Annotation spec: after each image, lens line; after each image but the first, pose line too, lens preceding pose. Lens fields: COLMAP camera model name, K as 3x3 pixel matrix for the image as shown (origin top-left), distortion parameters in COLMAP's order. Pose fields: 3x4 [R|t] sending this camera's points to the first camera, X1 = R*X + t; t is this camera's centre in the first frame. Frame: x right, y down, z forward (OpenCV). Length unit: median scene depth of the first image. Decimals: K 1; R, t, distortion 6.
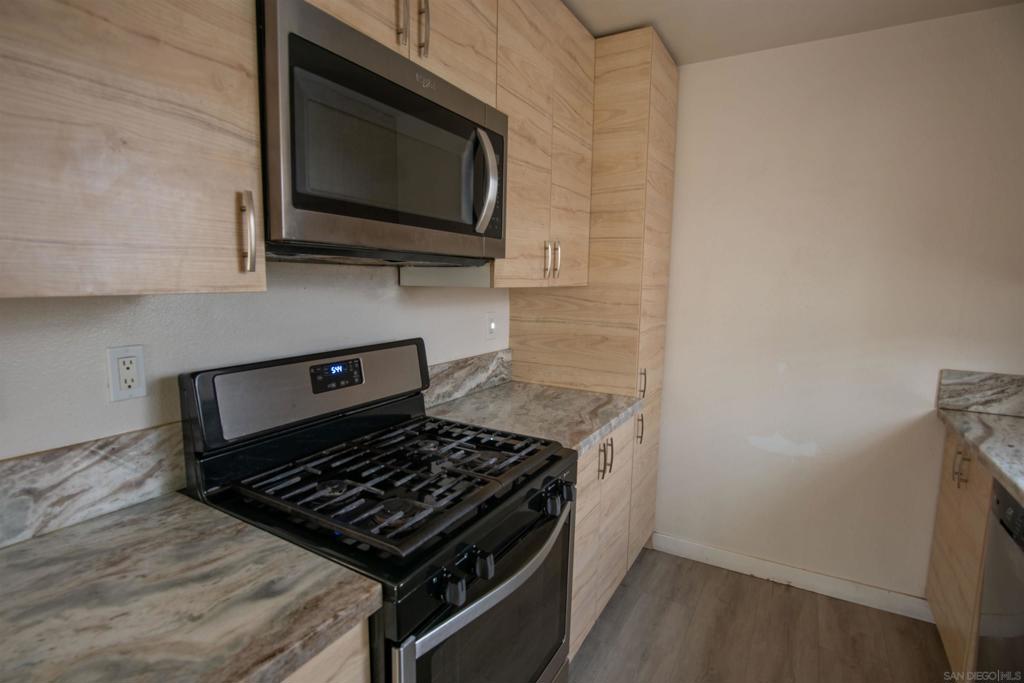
lens RADIAL K [[500.0, 0, 505.5], [0, 500.0, 342.2], [0, 0, 1]] dist [-0.020807, -0.001508]
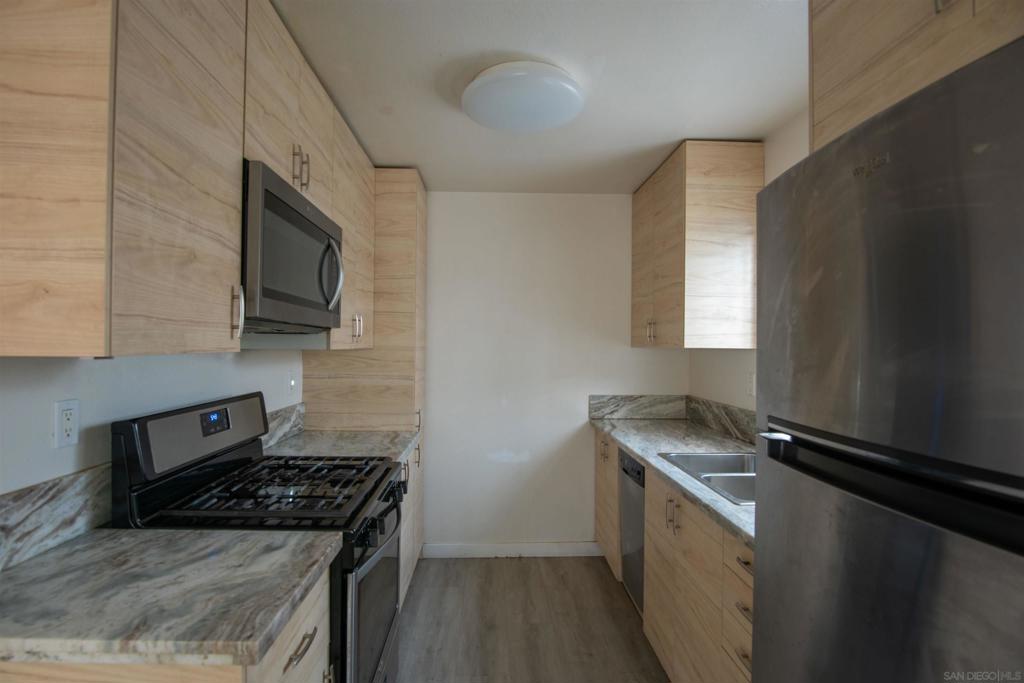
lens RADIAL K [[500.0, 0, 497.8], [0, 500.0, 342.0], [0, 0, 1]] dist [-0.020807, -0.001508]
pose [[0.847108, -0.001769, 0.531418, -0.319764], [0.069049, 0.991884, -0.106767, 0.040421], [-0.526916, 0.127137, 0.840355, -0.327768]]
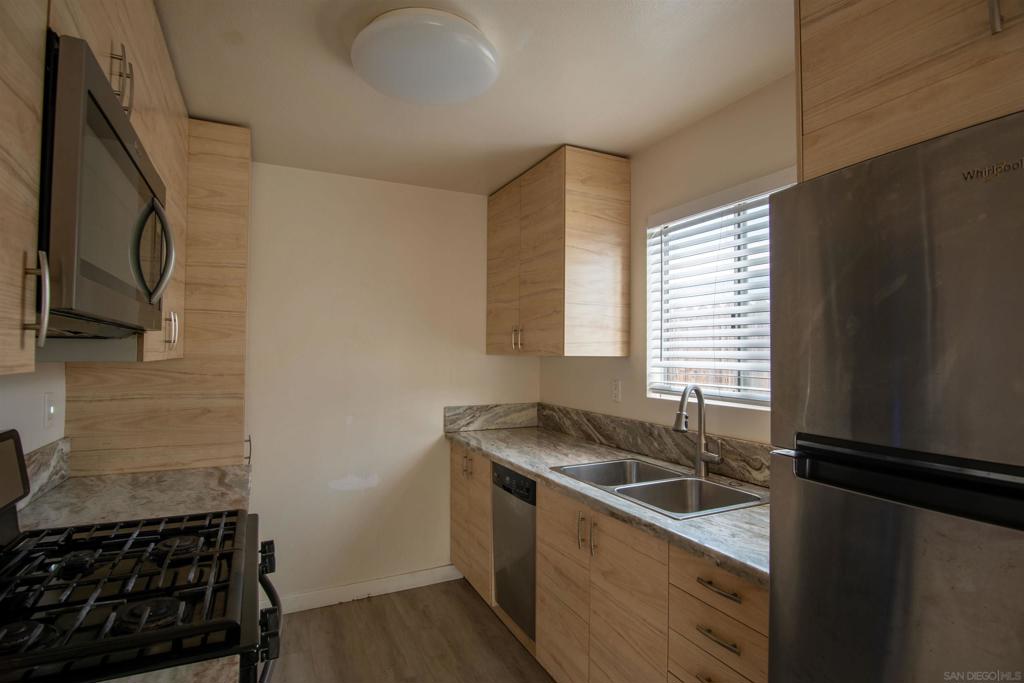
lens RADIAL K [[500.0, 0, 497.7], [0, 500.0, 341.9], [0, 0, 1]] dist [-0.020807, -0.001508]
pose [[0.556706, 0.008999, 0.830661, -0.375704], [0.104973, 0.991163, -0.081090, -0.002956], [-0.824050, 0.132340, 0.550842, -0.035004]]
